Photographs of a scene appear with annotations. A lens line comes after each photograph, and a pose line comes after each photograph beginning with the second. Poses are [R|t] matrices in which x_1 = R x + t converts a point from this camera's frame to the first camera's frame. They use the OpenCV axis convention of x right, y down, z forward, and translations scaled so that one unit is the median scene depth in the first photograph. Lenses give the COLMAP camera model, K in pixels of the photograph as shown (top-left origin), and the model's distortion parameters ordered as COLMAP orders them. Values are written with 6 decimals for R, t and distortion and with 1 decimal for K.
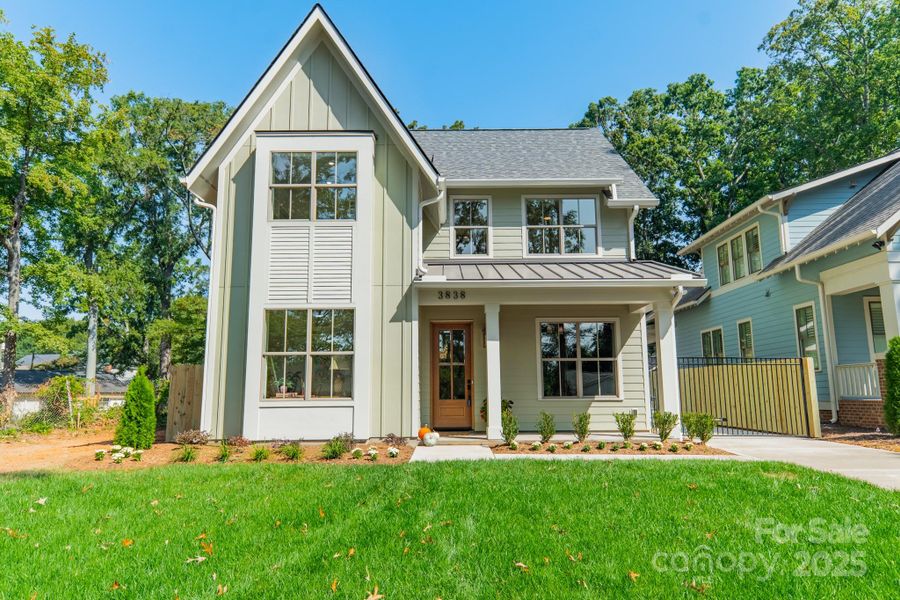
lens RADIAL K [[602.7, 0, 450.5], [0, 602.7, 299.5], [0, 0, 1]] dist [-0.002642, 0.002987]
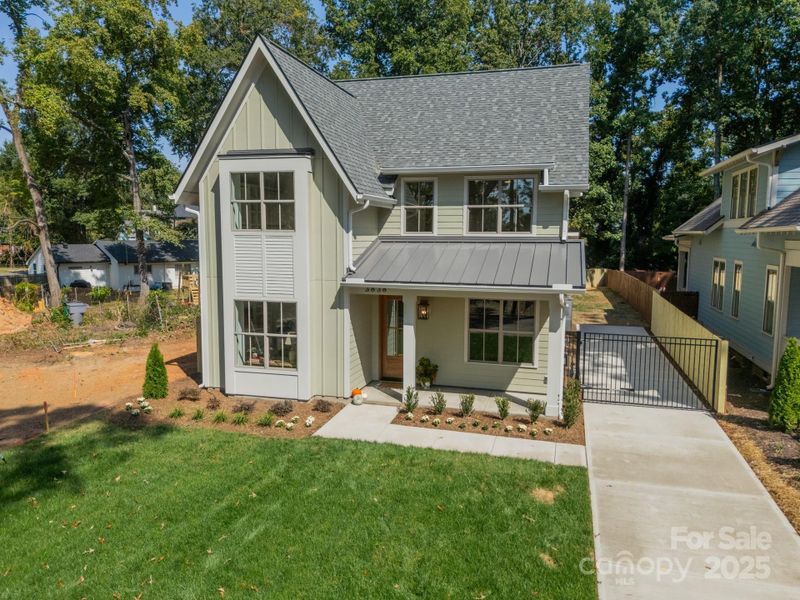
lens RADIAL K [[590.6, 0, 399.4], [0, 590.6, 299.2], [0, 0, 1]] dist [0.015906, -0.000807]
pose [[0.962078, 0.043602, -0.269268, 0.367272], [0.030589, 0.963670, 0.265340, -0.298898], [0.271055, -0.263514, 0.925791, -0.100468]]
